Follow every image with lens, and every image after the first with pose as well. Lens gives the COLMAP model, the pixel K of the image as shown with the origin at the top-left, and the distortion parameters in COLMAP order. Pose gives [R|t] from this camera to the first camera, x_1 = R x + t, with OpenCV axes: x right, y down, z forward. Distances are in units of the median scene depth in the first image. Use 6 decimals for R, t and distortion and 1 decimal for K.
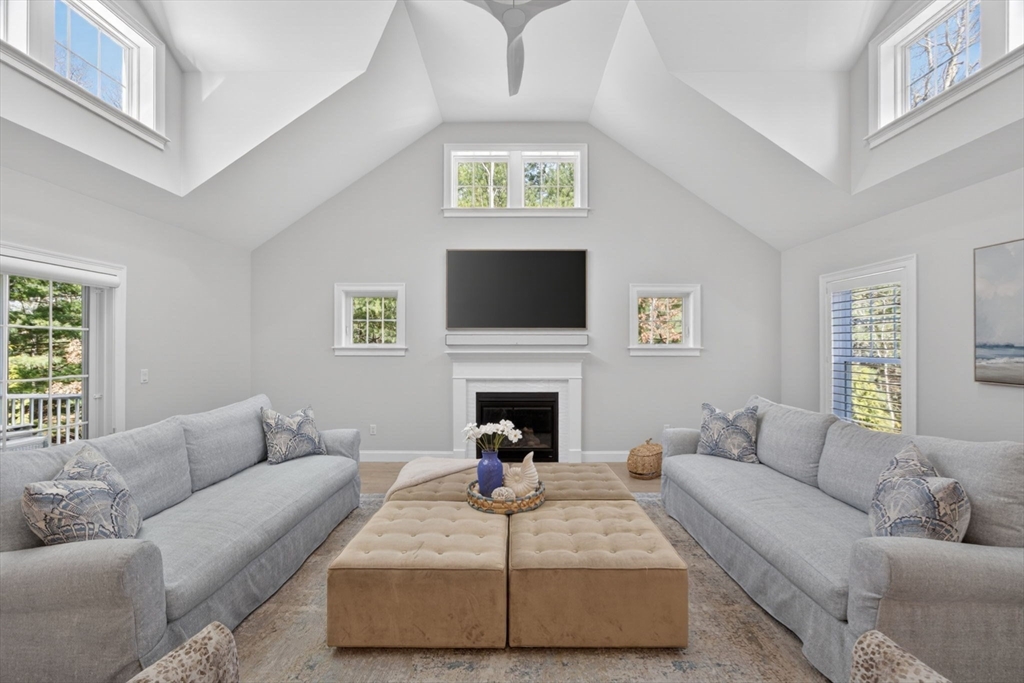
lens RADIAL K [[411.7, 0, 512.0], [0, 411.7, 341.5], [0, 0, 1]] dist [-0.008601, 0.000465]
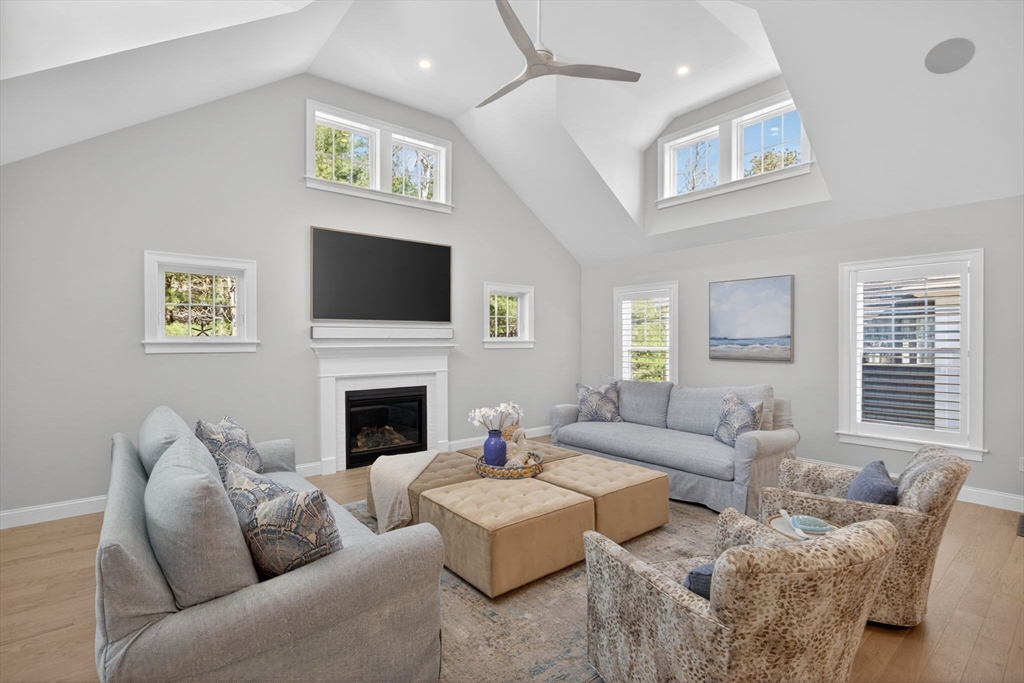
lens RADIAL K [[483.1, 0, 512.5], [0, 483.1, 338.5], [0, 0, 1]] dist [-0.015042, 0.000106]
pose [[0.772485, -0.000434, 0.635033, -0.643757], [-0.004294, 0.999973, 0.005907, 0.001363], [-0.635019, -0.007290, 0.772462, -0.043004]]
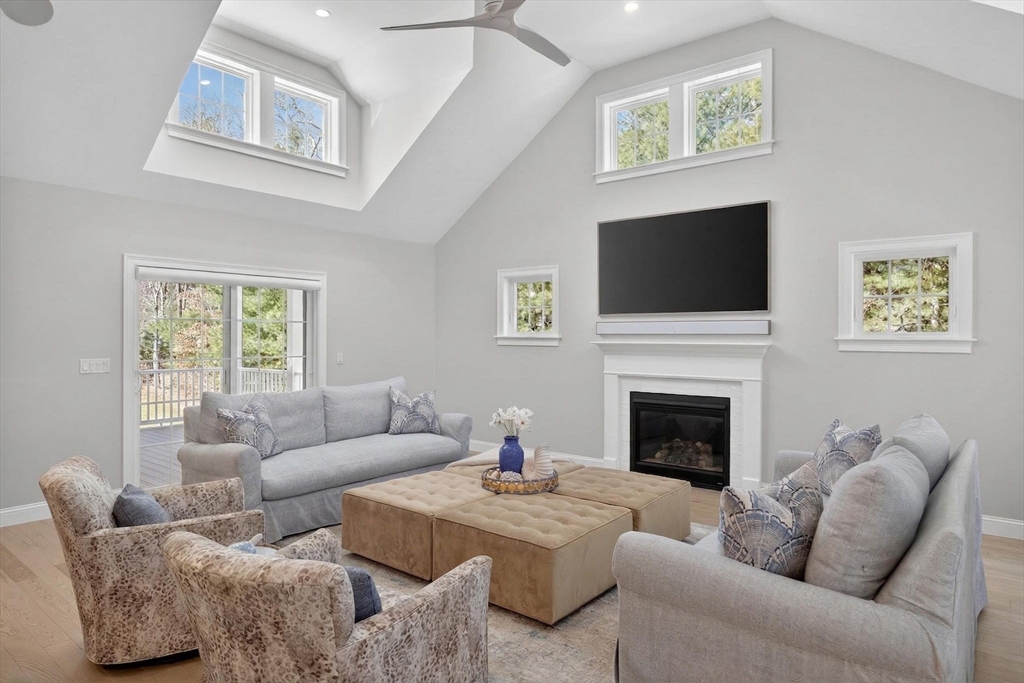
lens RADIAL K [[608.2, 0, 510.4], [0, 608.2, 333.2], [0, 0, 1]] dist [-0.007761, 0.001186]
pose [[0.783529, 0.000001, -0.621356, 0.658461], [0.003227, 0.999987, 0.004071, 0.000813], [0.621347, -0.005195, 0.783518, -0.135692]]
